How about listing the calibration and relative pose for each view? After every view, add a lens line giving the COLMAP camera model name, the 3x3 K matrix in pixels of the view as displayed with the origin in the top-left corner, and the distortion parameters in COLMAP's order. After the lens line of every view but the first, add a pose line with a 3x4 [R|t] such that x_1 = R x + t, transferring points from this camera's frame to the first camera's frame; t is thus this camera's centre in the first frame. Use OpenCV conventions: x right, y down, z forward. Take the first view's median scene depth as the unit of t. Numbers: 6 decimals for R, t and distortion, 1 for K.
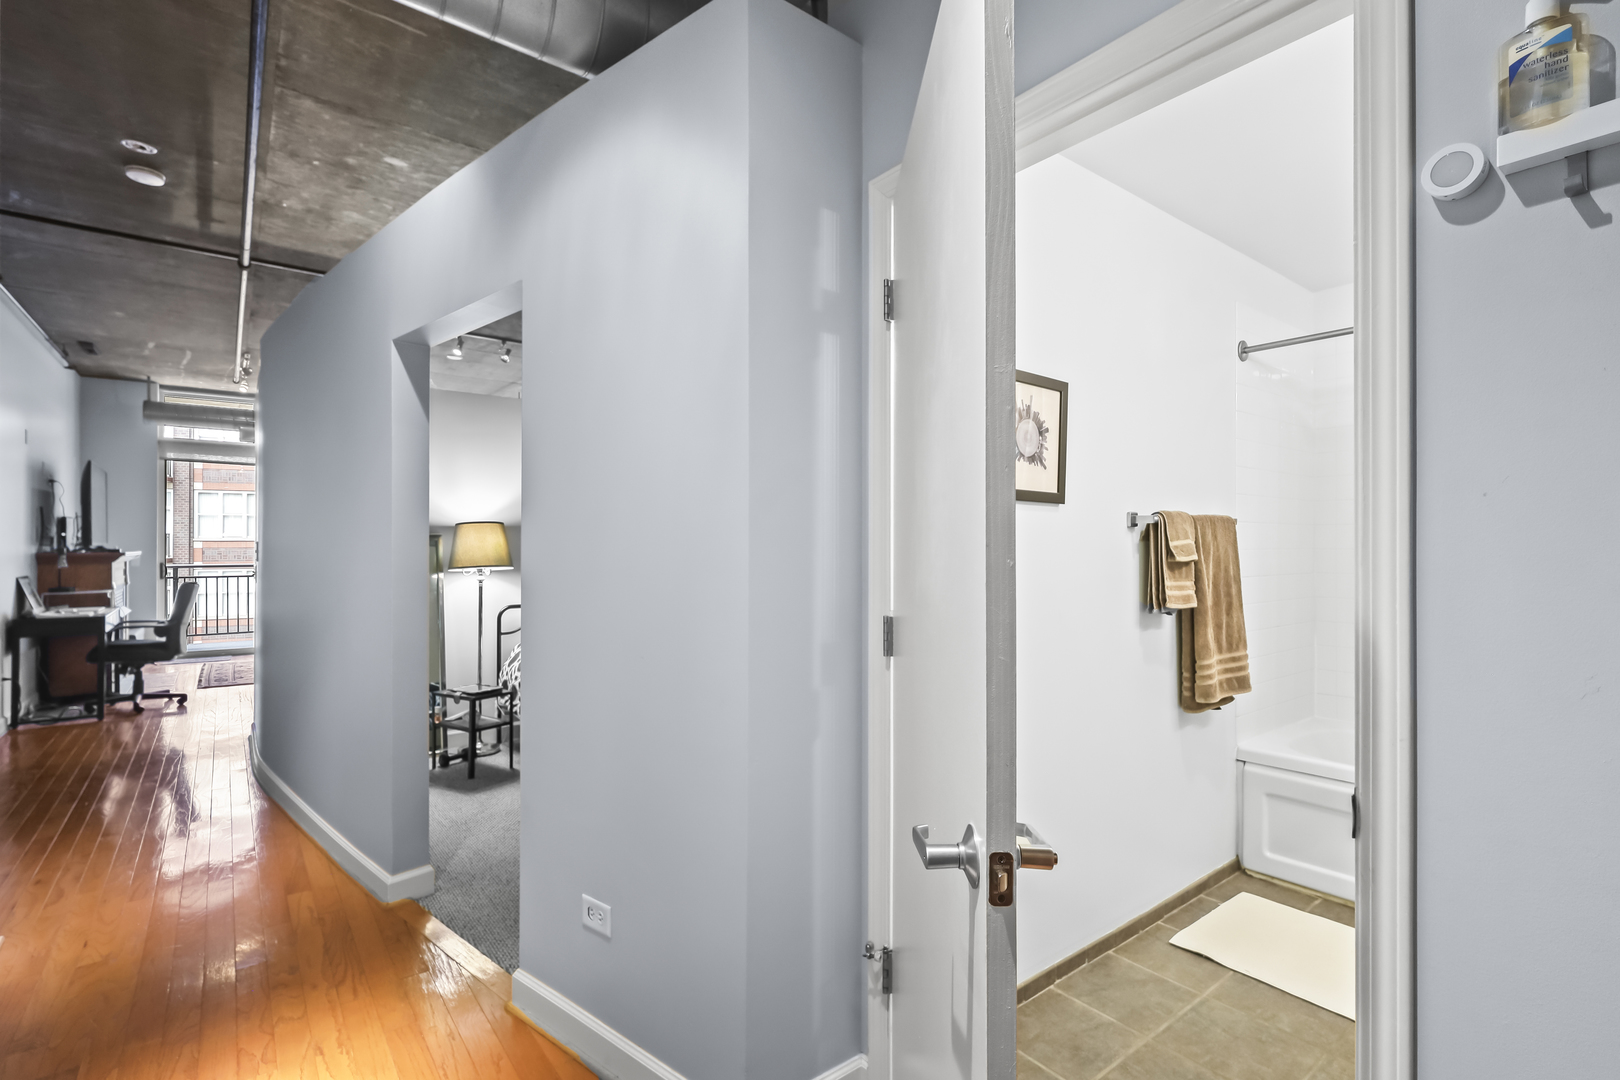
lens RADIAL K [[749.8, 0, 810.0], [0, 749.8, 540.0], [0, 0, 1]] dist [-0.000578, -0.000272]
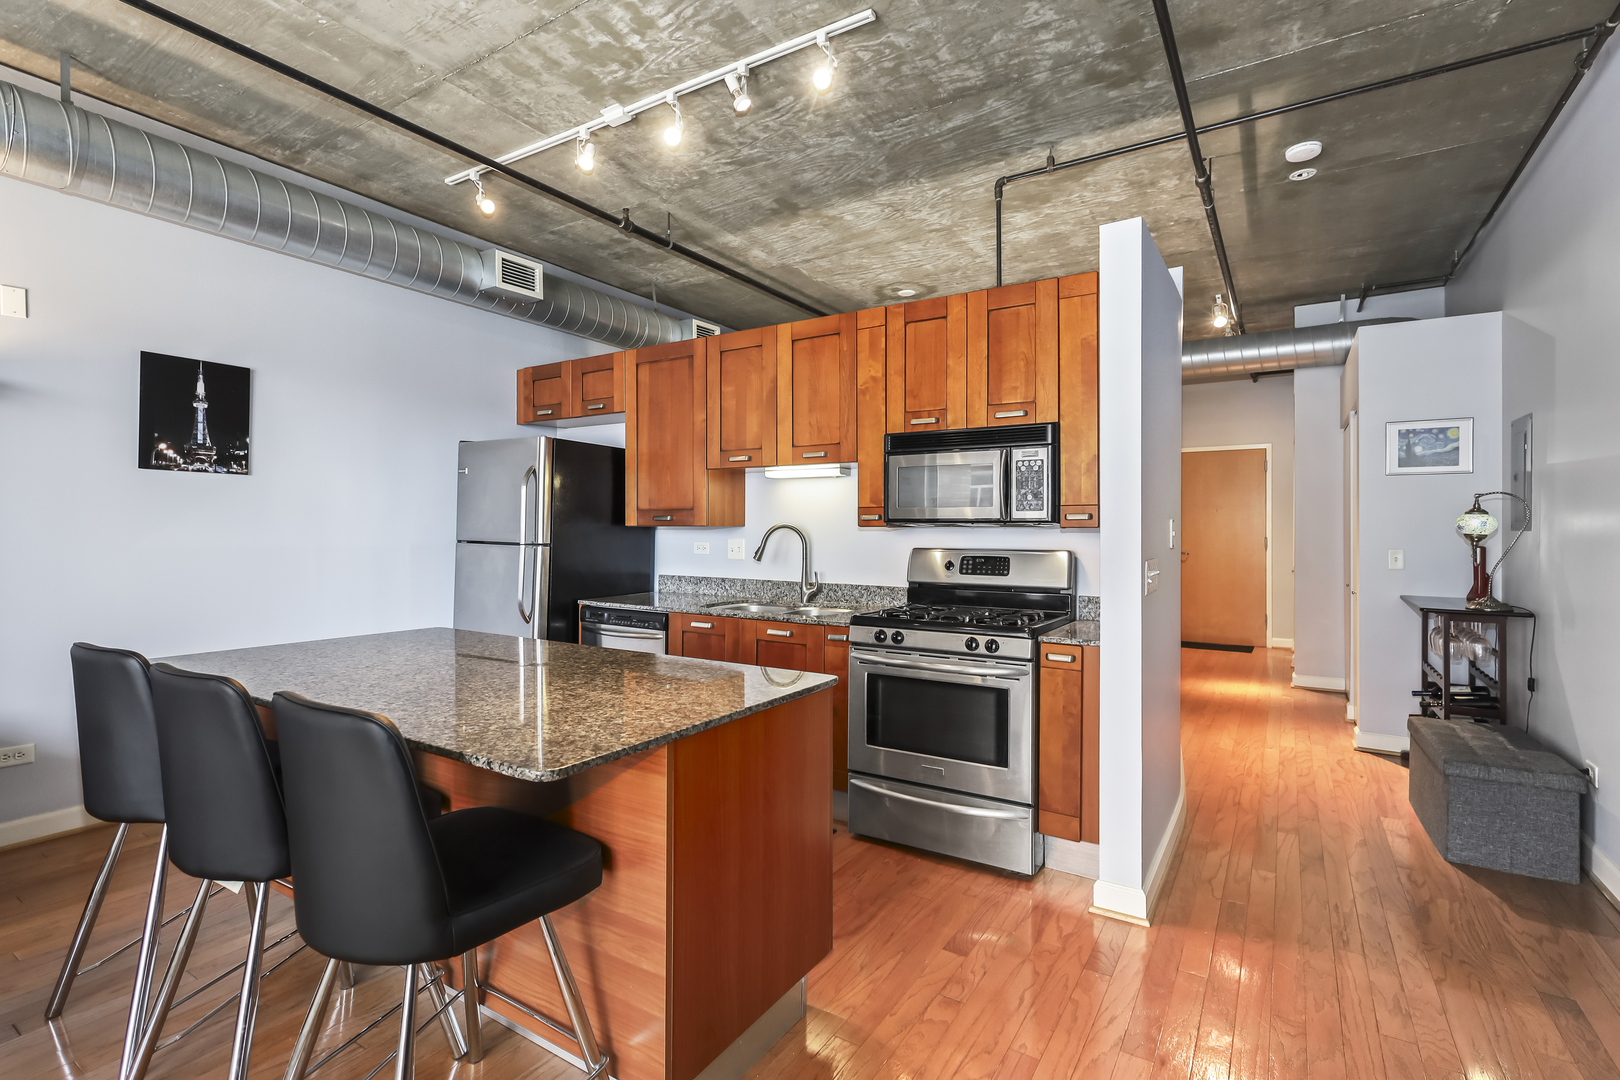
lens RADIAL K [[754.5, 0, 811.5], [0, 754.5, 525.6], [0, 0, 1]] dist [-0.001436, -0.000379]
pose [[-0.334457, 0.004508, 0.942400, -1.323548], [-0.011552, 0.999894, -0.008882, 0.020113], [-0.942340, -0.013857, -0.334369, 1.595673]]
